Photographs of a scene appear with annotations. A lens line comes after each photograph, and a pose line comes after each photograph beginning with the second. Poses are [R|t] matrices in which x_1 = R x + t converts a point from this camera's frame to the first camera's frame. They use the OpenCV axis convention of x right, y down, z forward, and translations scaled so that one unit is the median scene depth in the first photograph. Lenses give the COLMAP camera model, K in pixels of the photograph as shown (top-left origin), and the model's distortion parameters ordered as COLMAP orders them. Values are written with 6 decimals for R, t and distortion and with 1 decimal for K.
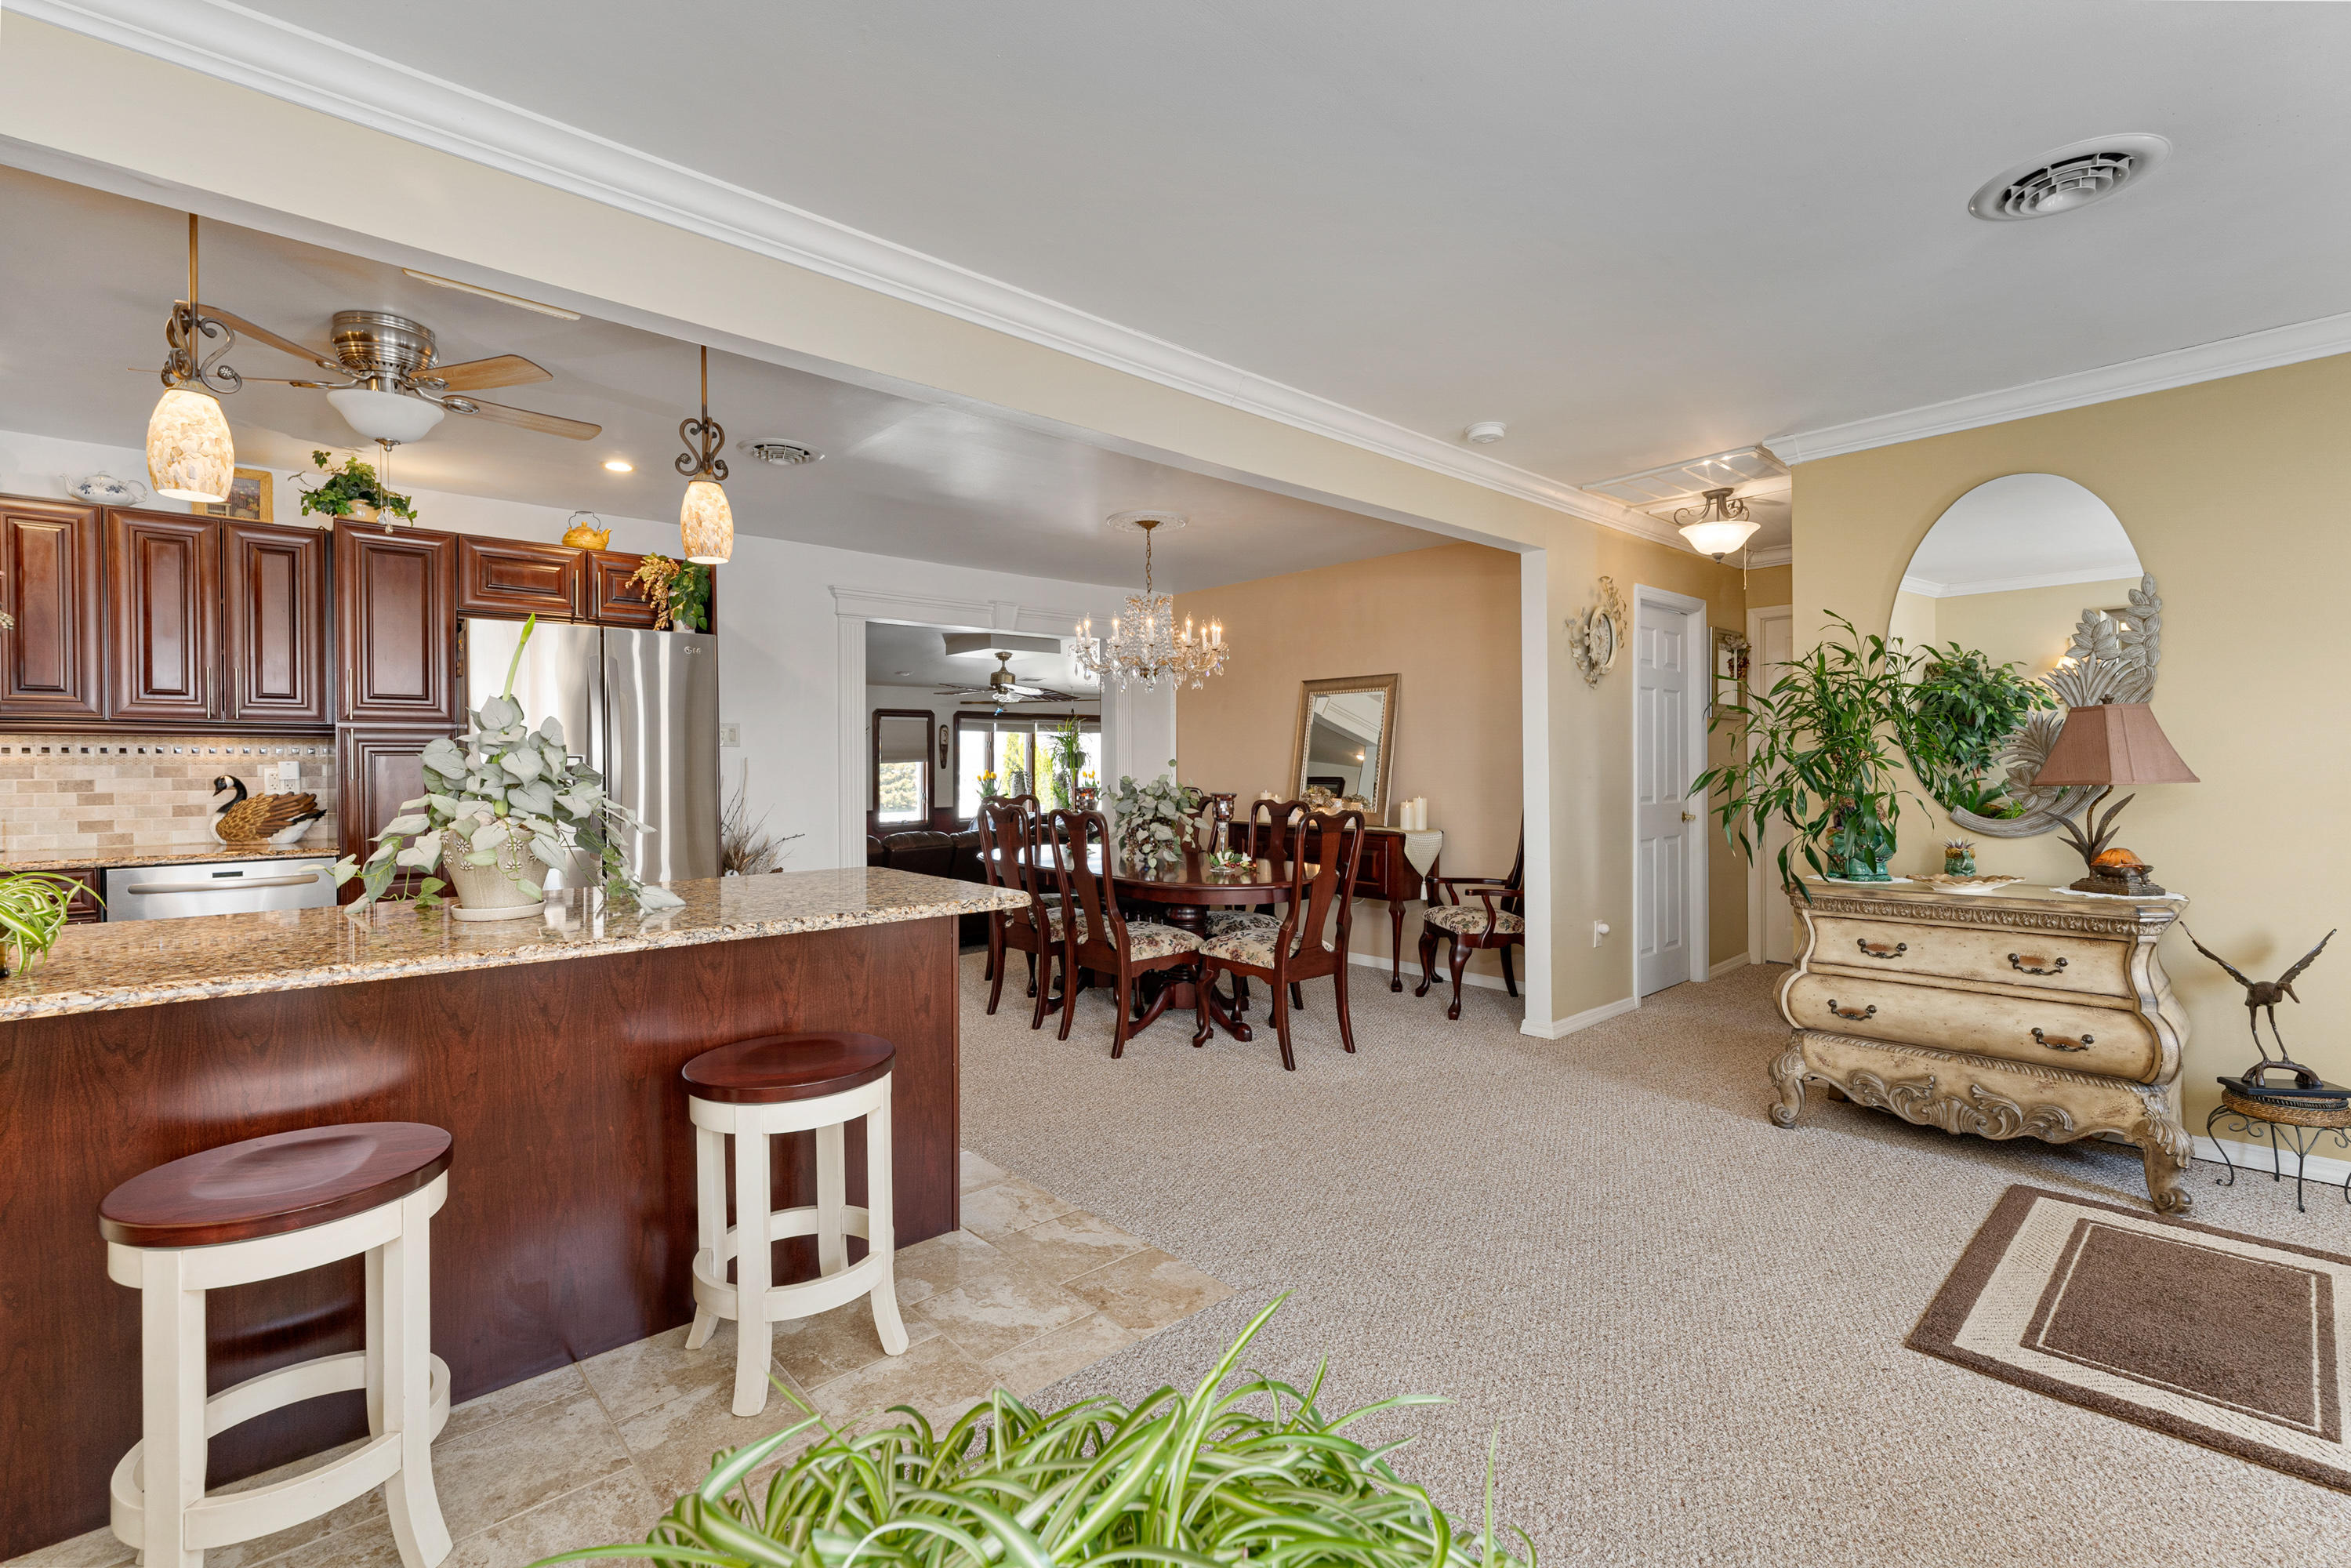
lens RADIAL K [[1033.7, 0, 1177.4], [0, 1033.7, 774.2], [0, 0, 1]] dist [0.002200, -0.000147]
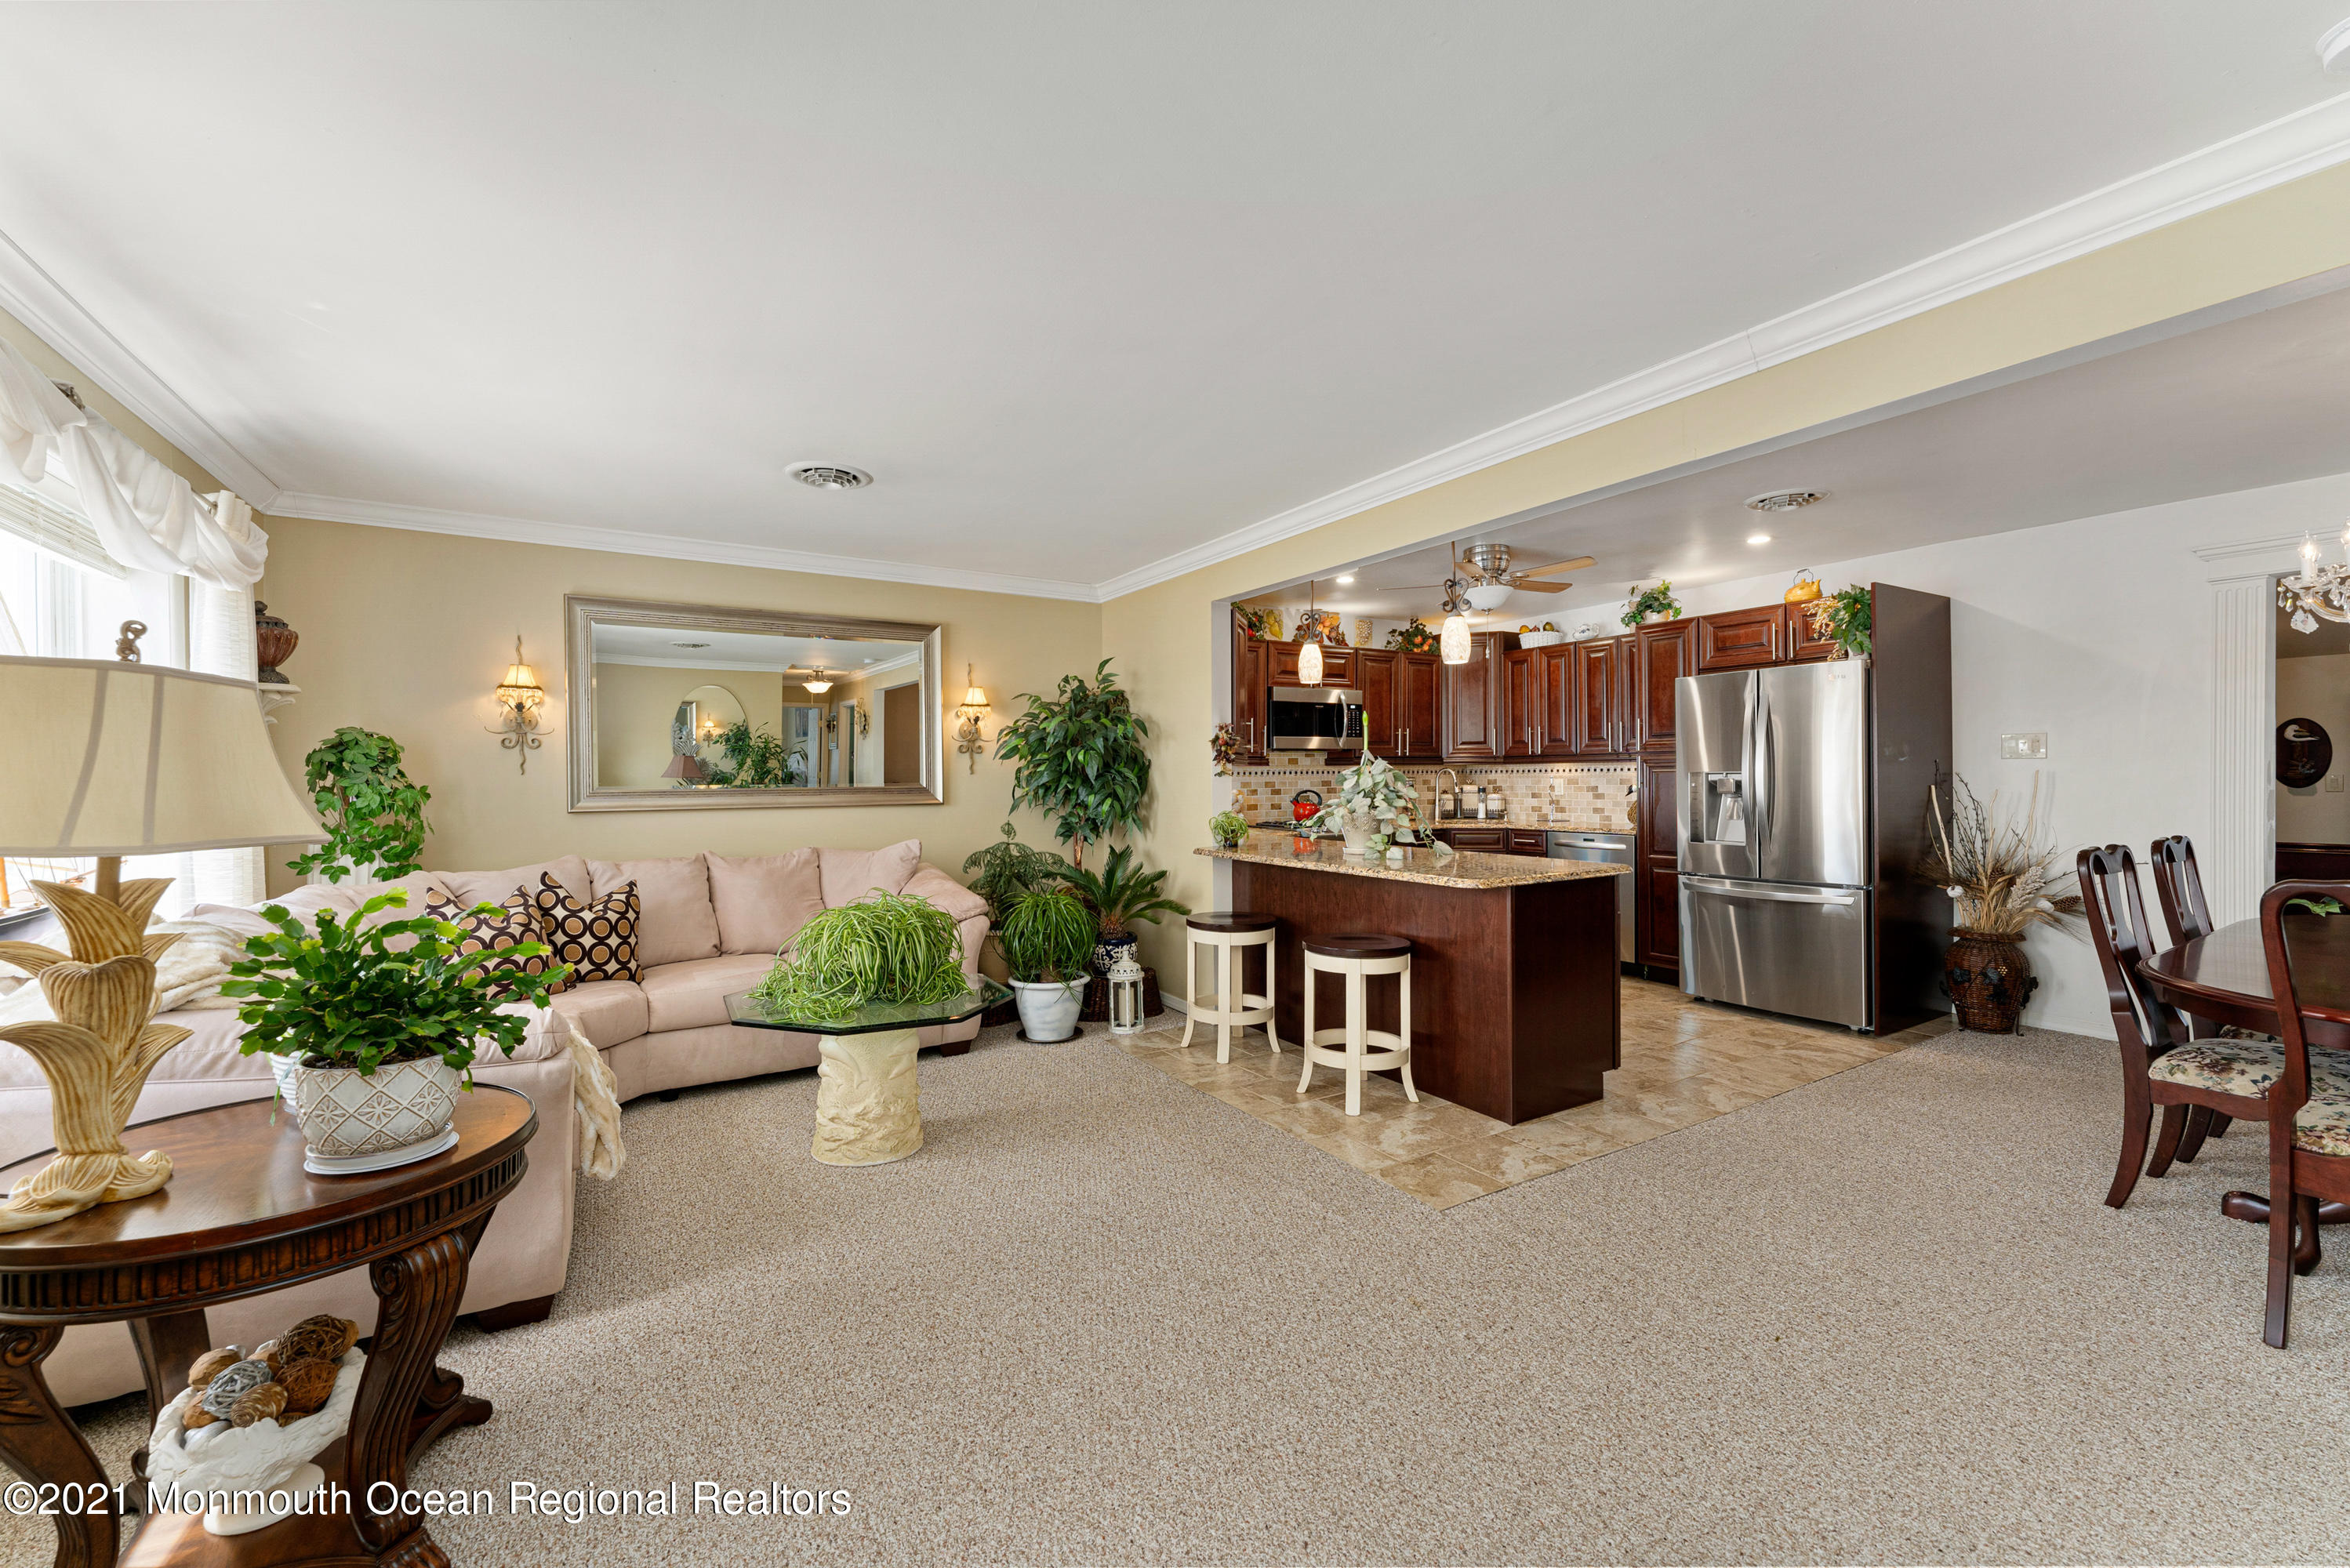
lens RADIAL K [[943.6, 0, 1168.7], [0, 943.6, 787.5], [0, 0, 1]] dist [0.001345, -0.000004]
pose [[-0.195012, 0.011861, -0.980729, 0.450143], [-0.005213, 0.999900, 0.013130, -0.005784], [0.980787, 0.007673, -0.194931, 0.332702]]
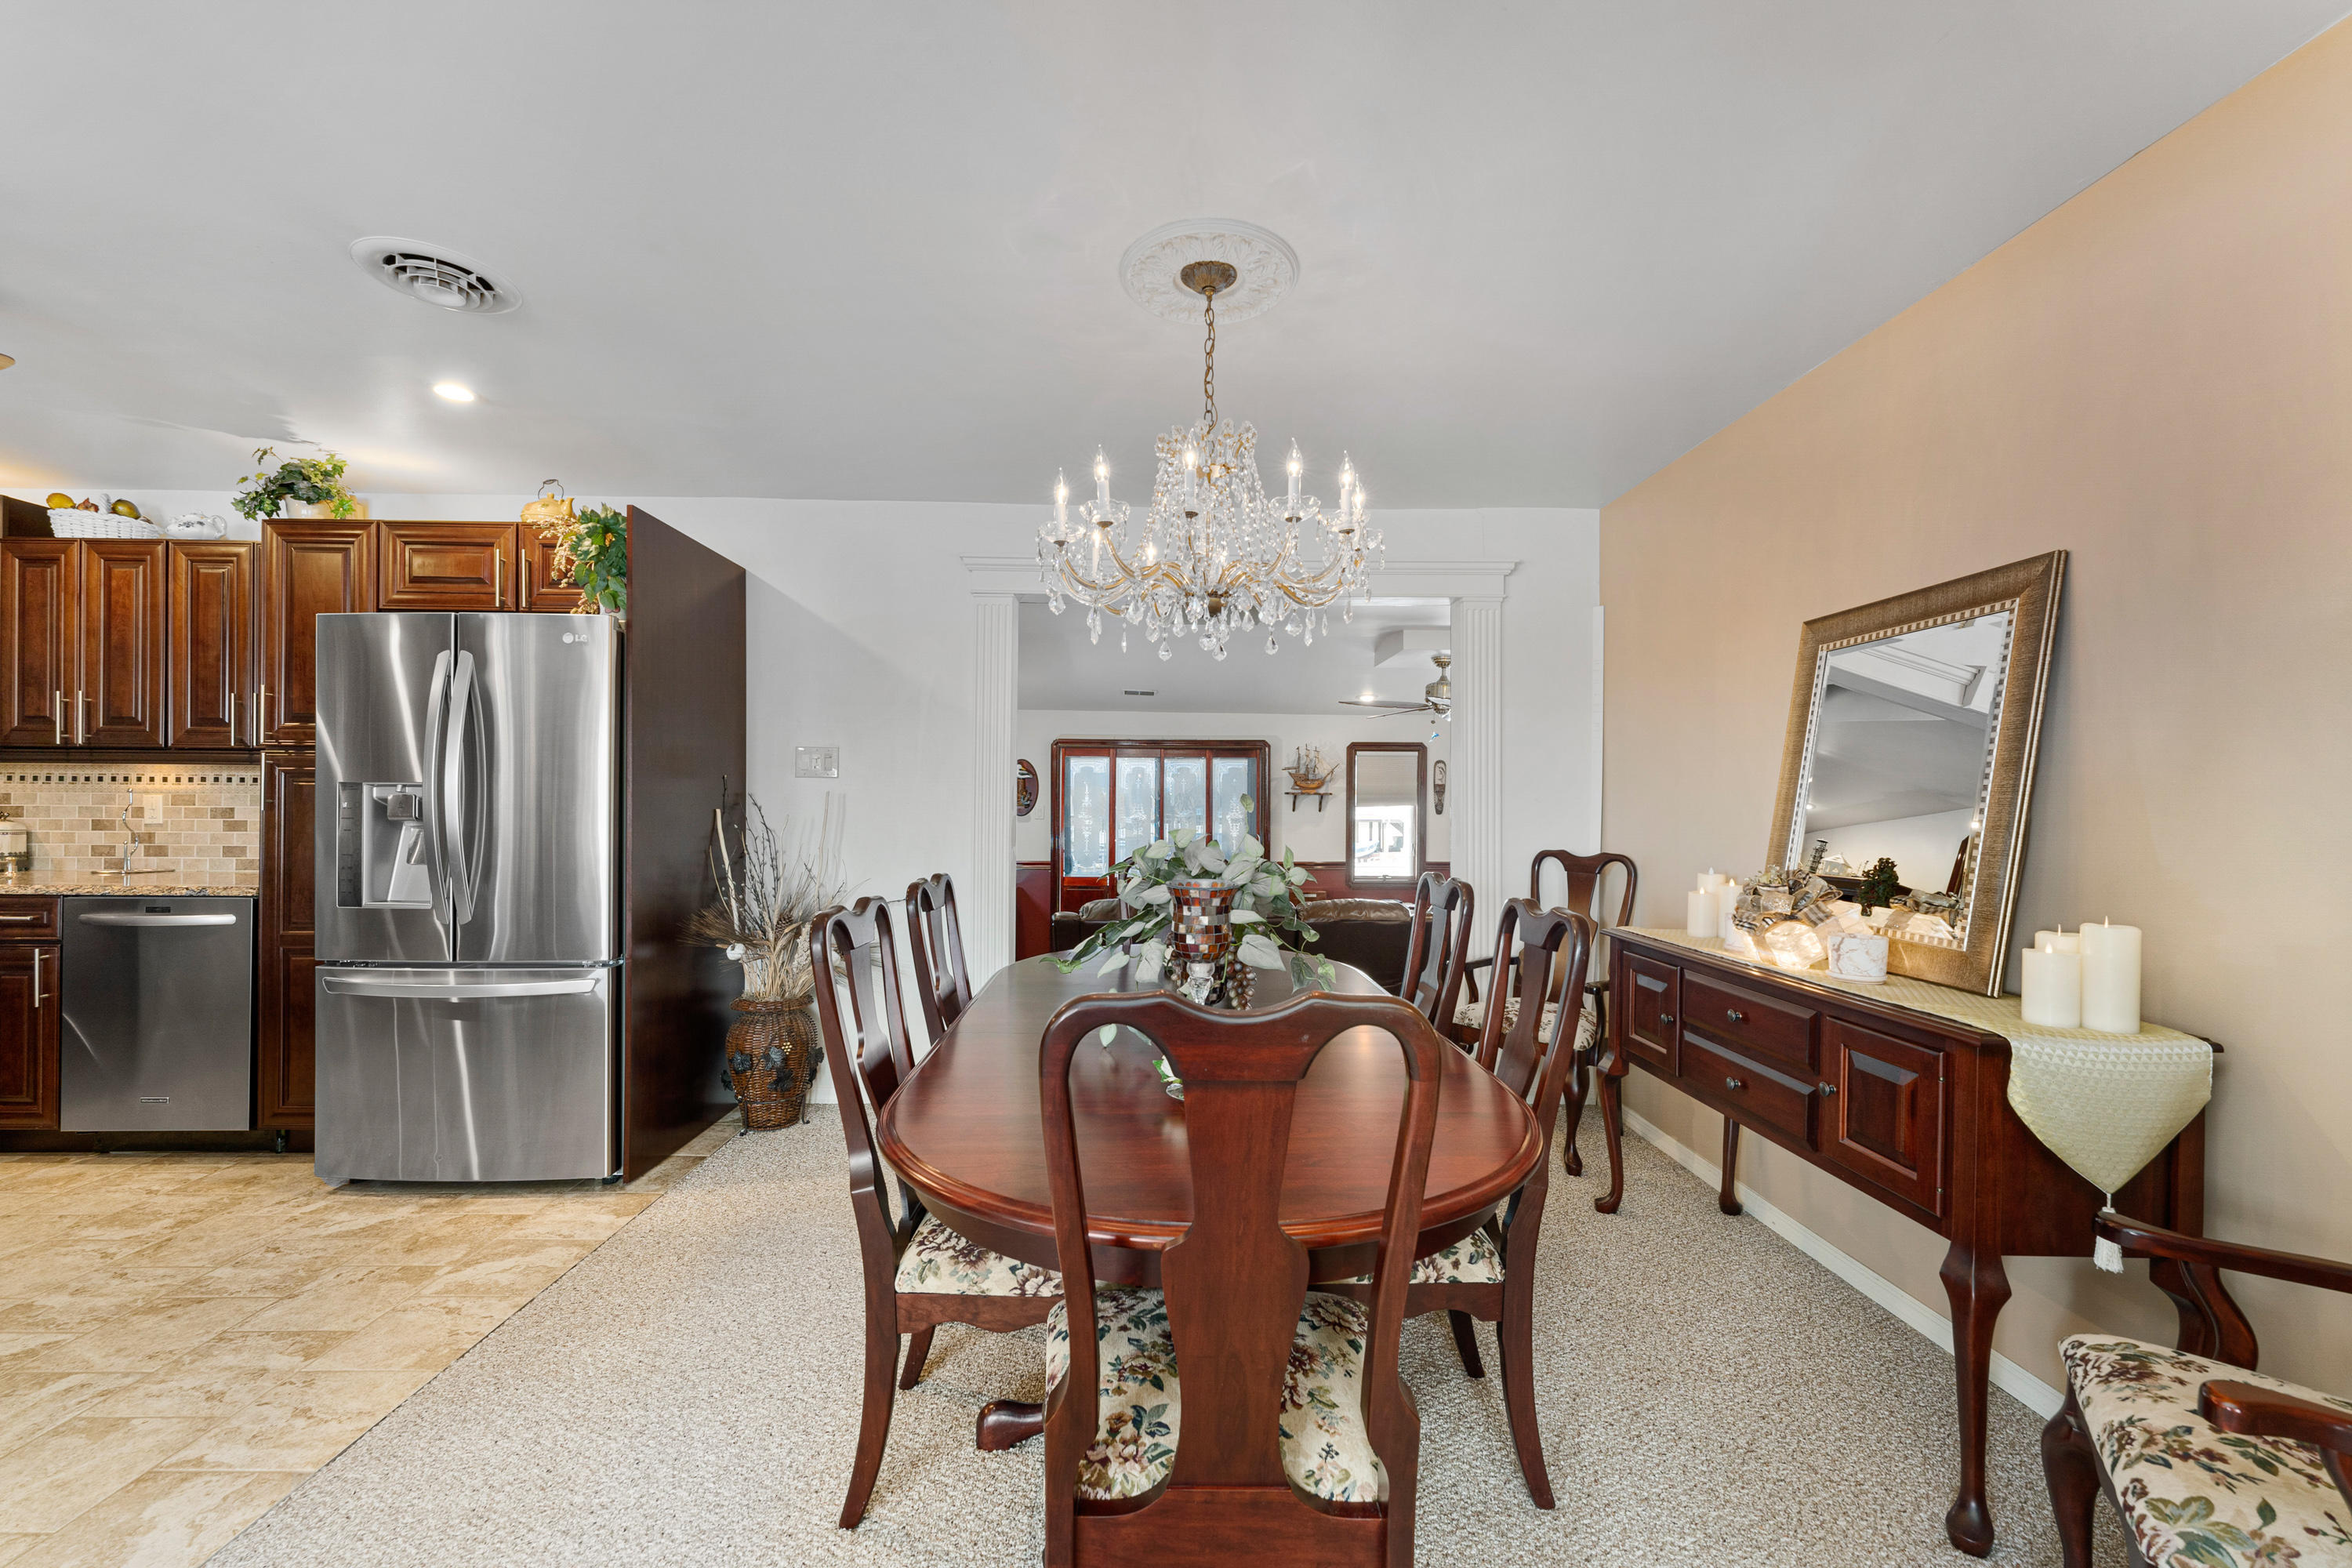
lens RADIAL K [[944.4, 0, 1173.9], [0, 944.4, 797.3], [0, 0, 1]] dist [0.001345, -0.000004]
pose [[0.749066, 0.000986, -0.662494, 0.185794], [-0.017537, 0.999678, -0.018342, -0.002319], [0.662263, 0.025358, 0.748842, 0.529807]]
